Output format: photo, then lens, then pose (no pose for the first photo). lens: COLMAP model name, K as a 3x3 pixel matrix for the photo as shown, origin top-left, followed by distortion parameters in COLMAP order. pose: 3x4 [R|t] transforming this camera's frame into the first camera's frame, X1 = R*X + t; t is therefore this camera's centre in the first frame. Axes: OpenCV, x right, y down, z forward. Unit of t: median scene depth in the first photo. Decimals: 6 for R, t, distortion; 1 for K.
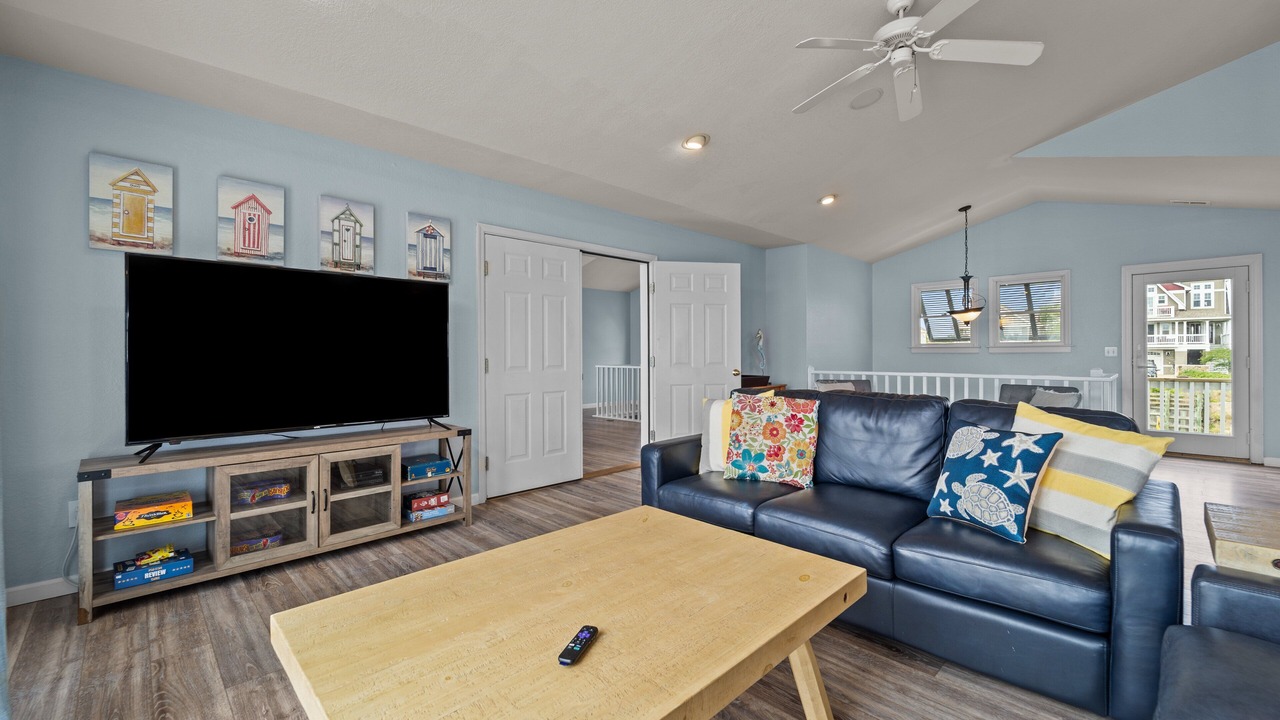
lens RADIAL K [[519.6, 0, 641.4], [0, 519.6, 353.2], [0, 0, 1]] dist [0.001070, 0.000111]
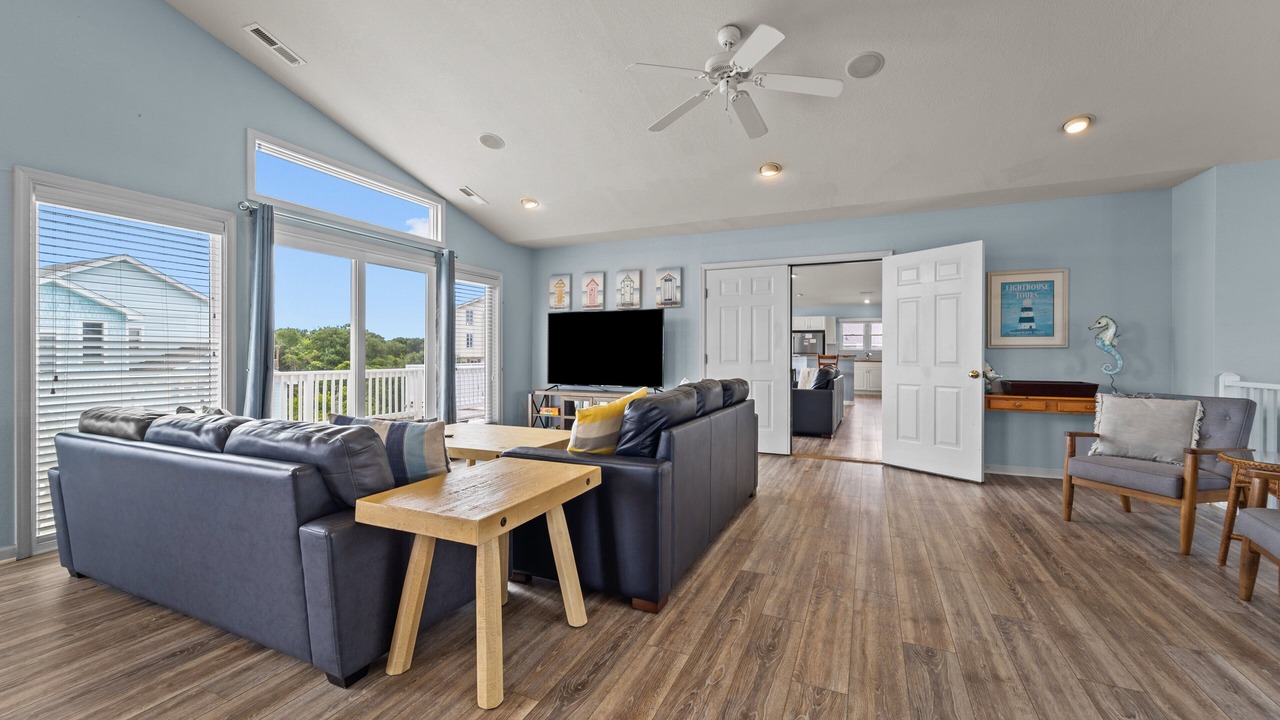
lens RADIAL K [[509.8, 0, 640.9], [0, 509.8, 353.7], [0, 0, 1]] dist [-0.000690, -0.000035]
pose [[0.365722, 0.000336, -0.930724, 1.179232], [-0.004887, 0.999987, -0.001559, 0.015314], [0.930711, 0.005119, 0.365719, 0.346744]]
